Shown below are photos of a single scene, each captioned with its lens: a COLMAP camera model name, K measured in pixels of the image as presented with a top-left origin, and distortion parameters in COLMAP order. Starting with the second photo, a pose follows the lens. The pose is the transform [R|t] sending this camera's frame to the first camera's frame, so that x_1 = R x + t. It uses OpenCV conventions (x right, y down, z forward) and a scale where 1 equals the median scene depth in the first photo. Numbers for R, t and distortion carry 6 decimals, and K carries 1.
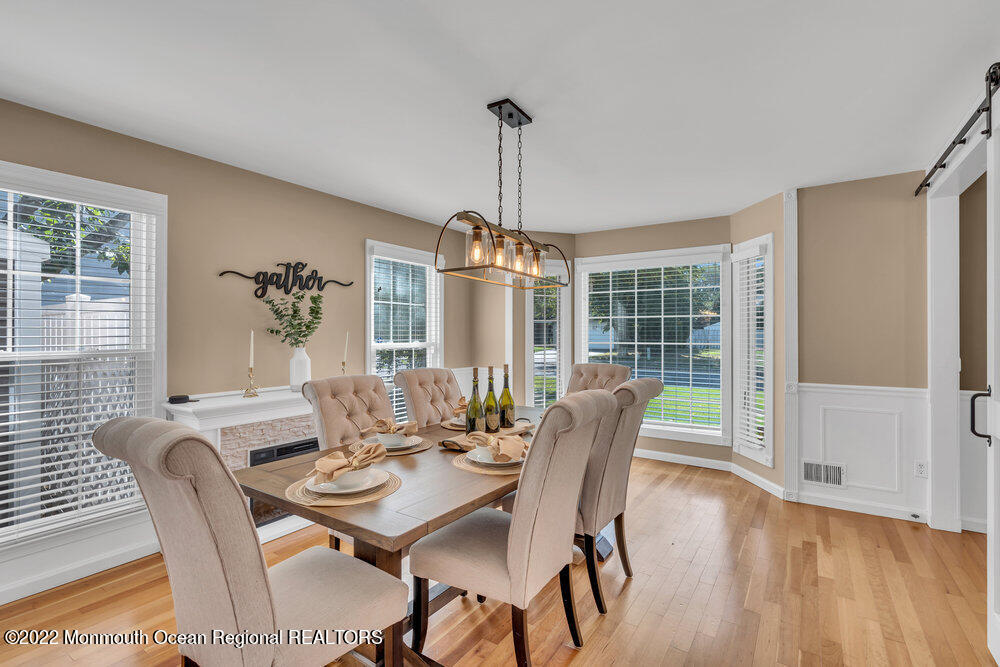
lens RADIAL K [[455.6, 0, 504.2], [0, 455.6, 332.1], [0, 0, 1]] dist [-0.006115, -0.000310]
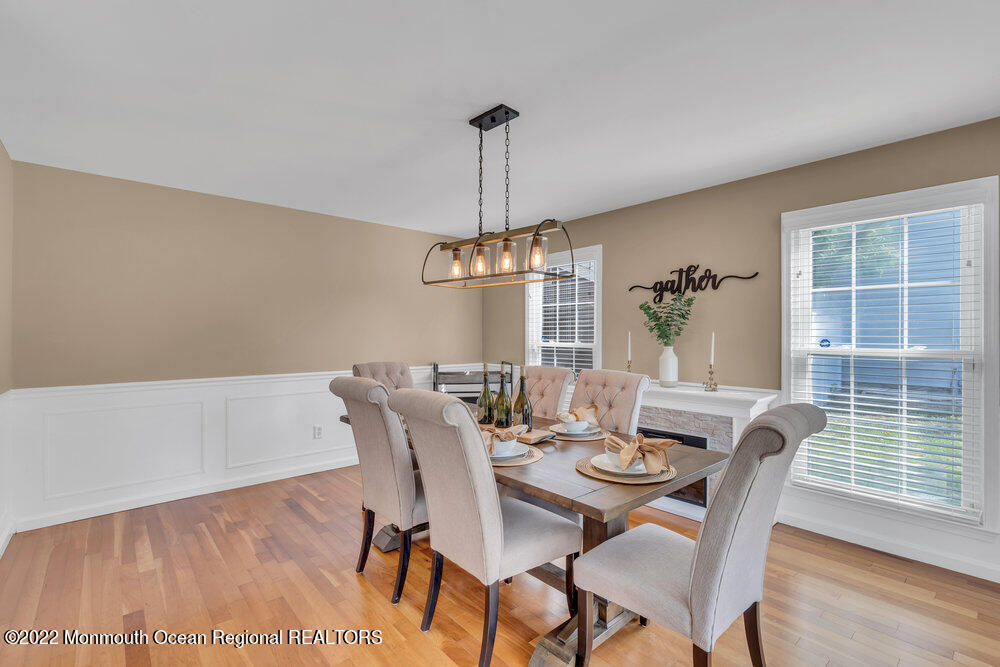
lens RADIAL K [[455.6, 0, 503.6], [0, 455.6, 332.1], [0, 0, 1]] dist [-0.006115, -0.000310]
pose [[-0.261008, -0.002845, -0.965332, 0.683752], [-0.000456, 0.999996, -0.002823, 0.001736], [0.965337, -0.000297, -0.261008, 0.886309]]
